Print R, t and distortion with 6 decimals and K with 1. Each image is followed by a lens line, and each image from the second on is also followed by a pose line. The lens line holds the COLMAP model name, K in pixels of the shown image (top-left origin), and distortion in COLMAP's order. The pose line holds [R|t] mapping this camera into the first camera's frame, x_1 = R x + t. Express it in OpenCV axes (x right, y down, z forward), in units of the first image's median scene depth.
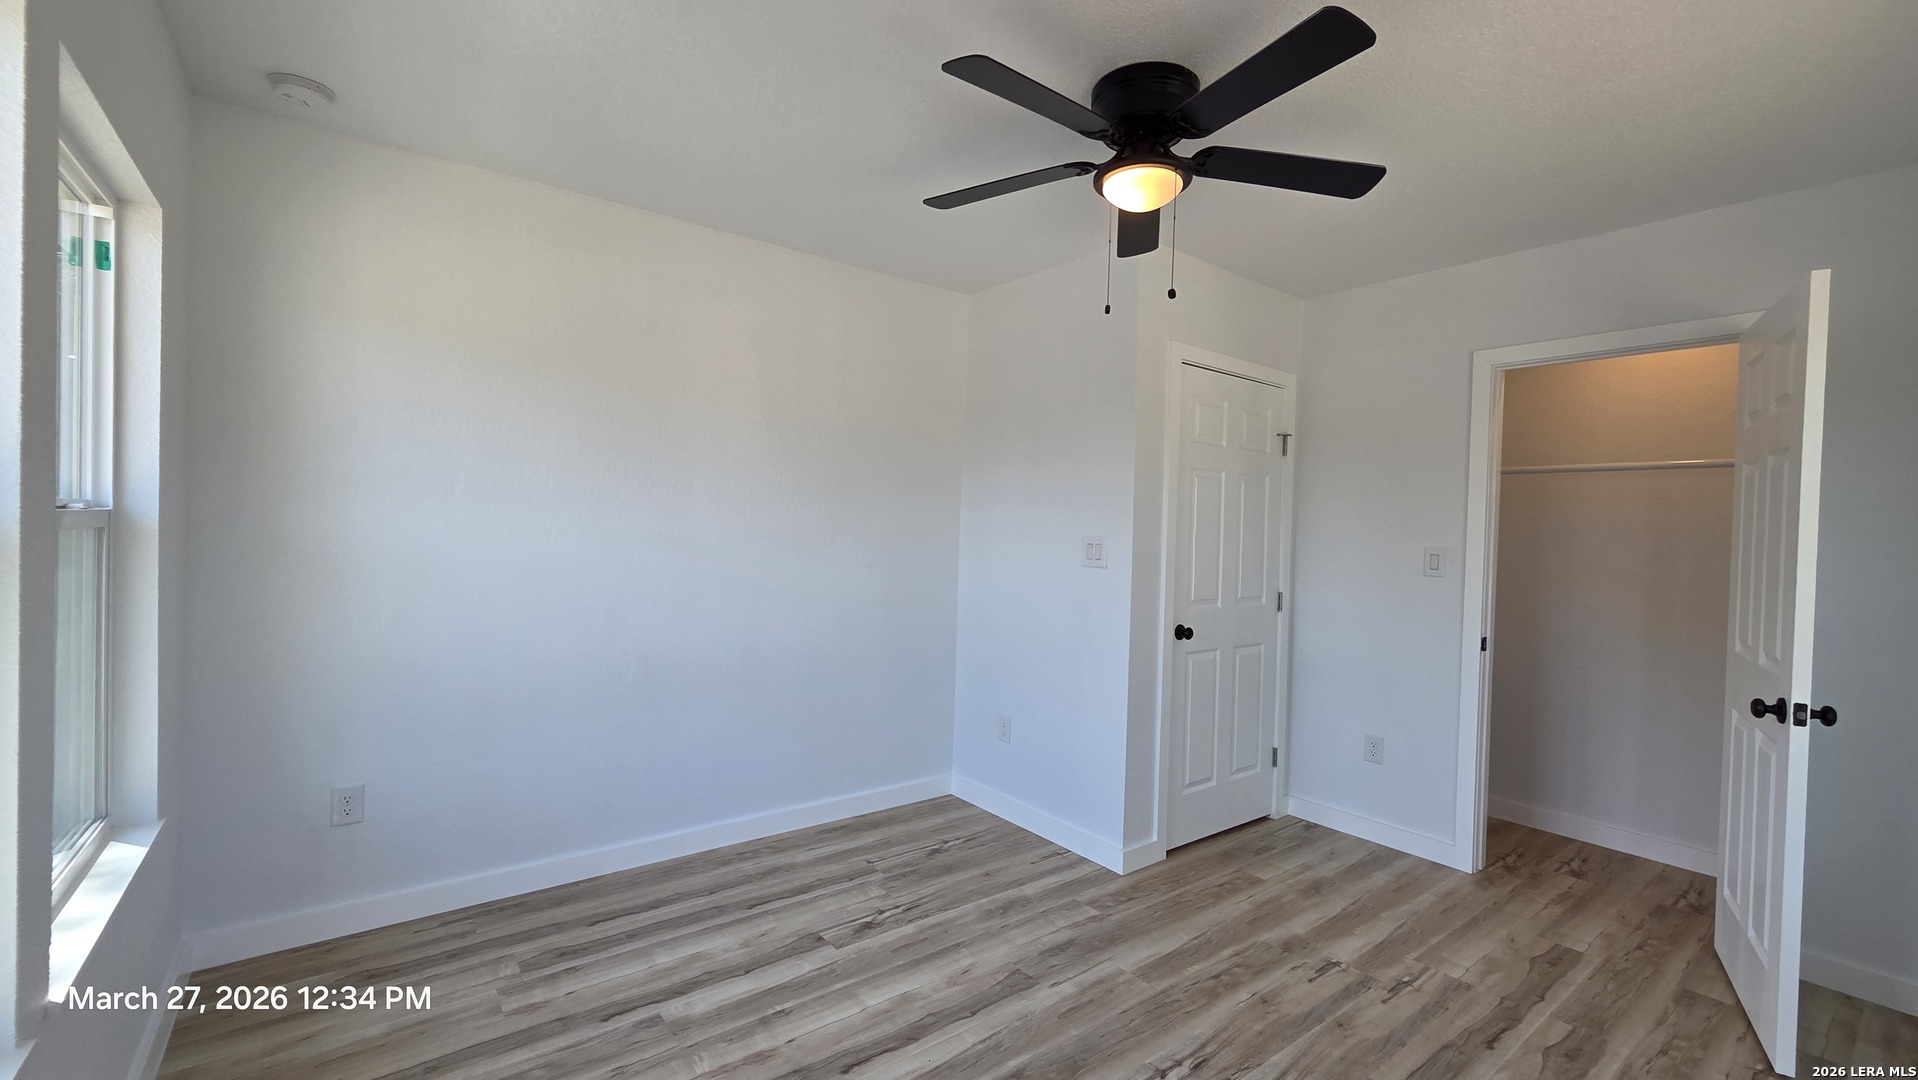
lens RADIAL K [[792.5, 0, 968.0], [0, 792.5, 537.6], [0, 0, 1]] dist [-0.000570, 0.000323]
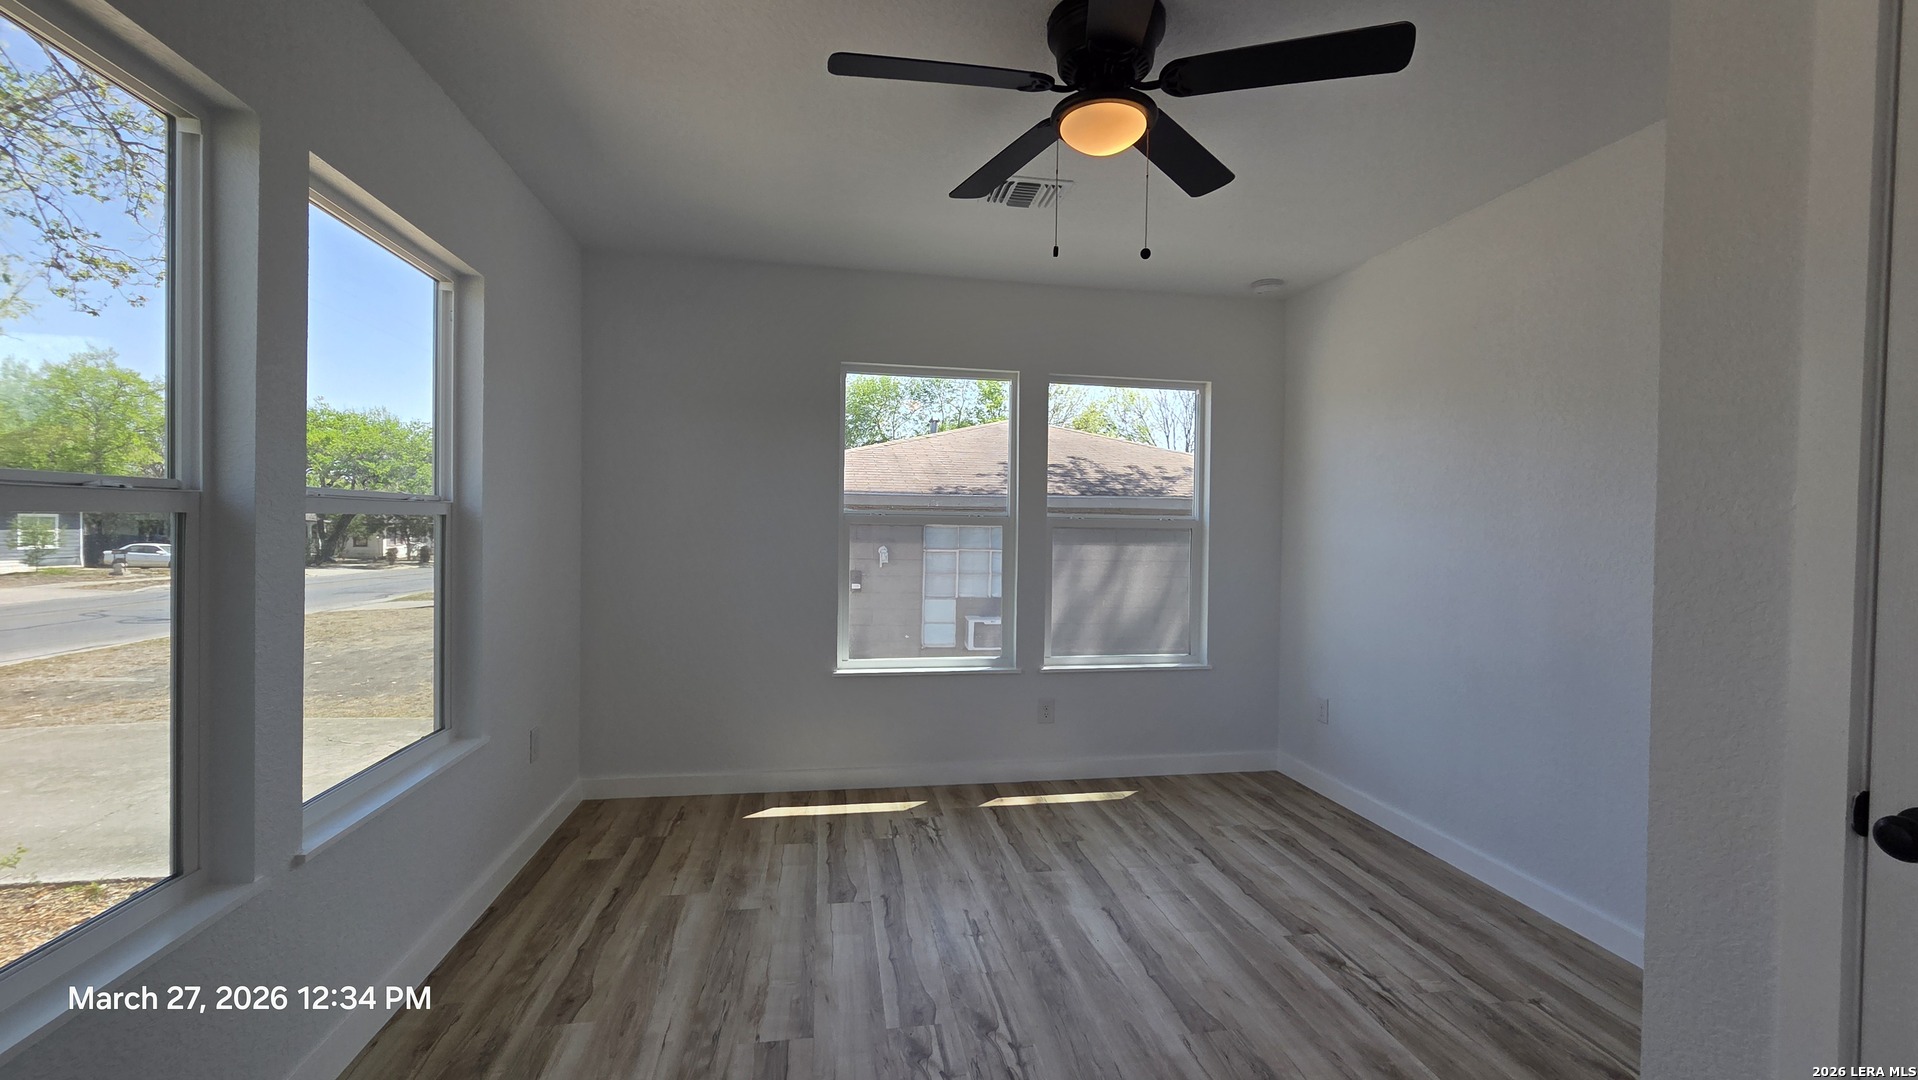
lens RADIAL K [[786.5, 0, 959.0], [0, 786.5, 540.0], [0, 0, 1]] dist [0.002245, 0.000281]
pose [[-0.479484, -0.018894, -0.877347, 0.904310], [-0.039388, 0.999224, 0.000008, 0.032354], [0.876666, 0.034561, -0.479856, 1.084301]]
